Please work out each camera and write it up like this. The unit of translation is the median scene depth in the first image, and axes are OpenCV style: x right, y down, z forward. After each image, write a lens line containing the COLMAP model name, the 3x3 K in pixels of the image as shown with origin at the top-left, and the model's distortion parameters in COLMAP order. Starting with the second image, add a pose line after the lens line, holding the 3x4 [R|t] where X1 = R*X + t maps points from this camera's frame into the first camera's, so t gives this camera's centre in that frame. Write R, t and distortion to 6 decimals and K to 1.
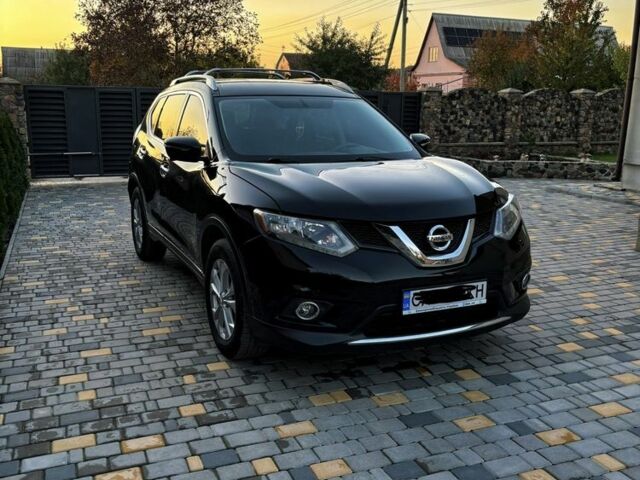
lens RADIAL K [[641.9, 0, 318.8], [0, 641.9, 235.3], [0, 0, 1]] dist [0.017172, 0.000000]
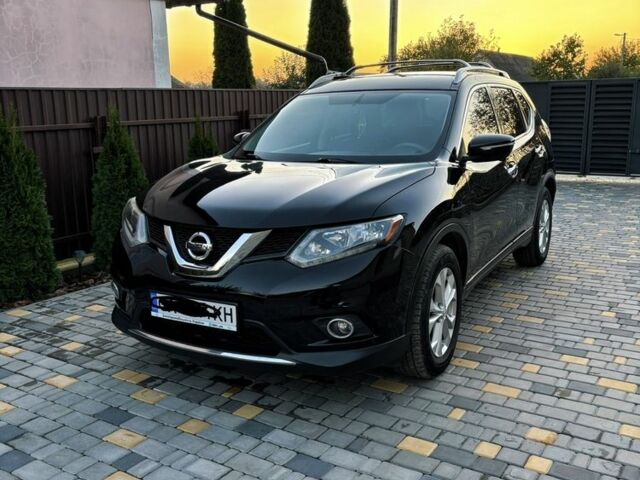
lens RADIAL K [[641.9, 0, 319.3], [0, 641.9, 244.3], [0, 0, 1]] dist [0.017172, 0.000000]
pose [[0.575697, 0.153656, -0.803095, 1.014513], [-0.137405, 0.986397, 0.090229, -0.103249], [0.806035, 0.058404, 0.588979, 0.595984]]
